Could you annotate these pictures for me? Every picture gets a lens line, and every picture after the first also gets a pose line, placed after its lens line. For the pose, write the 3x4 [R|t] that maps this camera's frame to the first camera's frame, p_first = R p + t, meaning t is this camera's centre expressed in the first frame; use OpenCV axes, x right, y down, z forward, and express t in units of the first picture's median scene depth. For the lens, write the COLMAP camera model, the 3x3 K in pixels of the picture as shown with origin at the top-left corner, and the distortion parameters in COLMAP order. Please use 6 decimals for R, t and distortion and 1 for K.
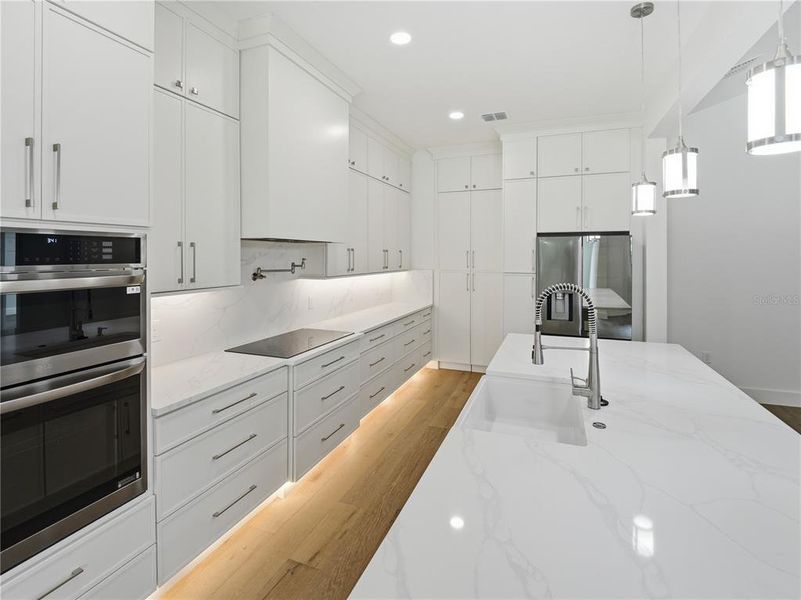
lens RADIAL K [[406.7, 0, 401.9], [0, 406.7, 257.9], [0, 0, 1]] dist [0.010536, -0.011942]
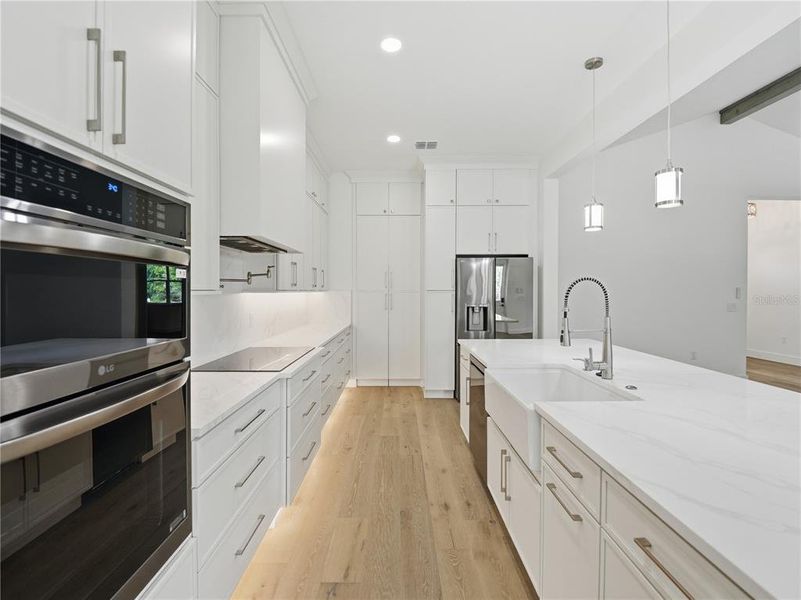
lens RADIAL K [[386.2, 0, 399.6], [0, 386.2, 294.5], [0, 0, 1]] dist [0.001523, -0.002022]
pose [[0.929599, -0.005151, 0.368537, -0.250071], [0.004008, 0.999984, 0.003868, 0.053773], [-0.368552, -0.002119, 0.929605, 0.078452]]
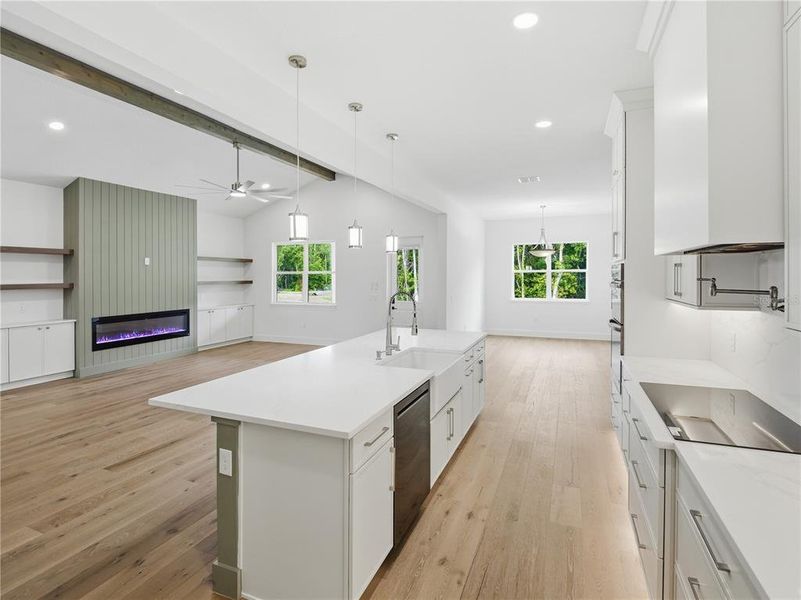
lens RADIAL K [[406.7, 0, 397.3], [0, 406.7, 281.5], [0, 0, 1]] dist [0.010536, -0.011942]
pose [[-0.999623, 0.005589, 0.026880, 0.153589], [0.006230, 0.999696, 0.023842, -0.008022], [-0.026738, 0.024001, -0.999354, 1.317178]]
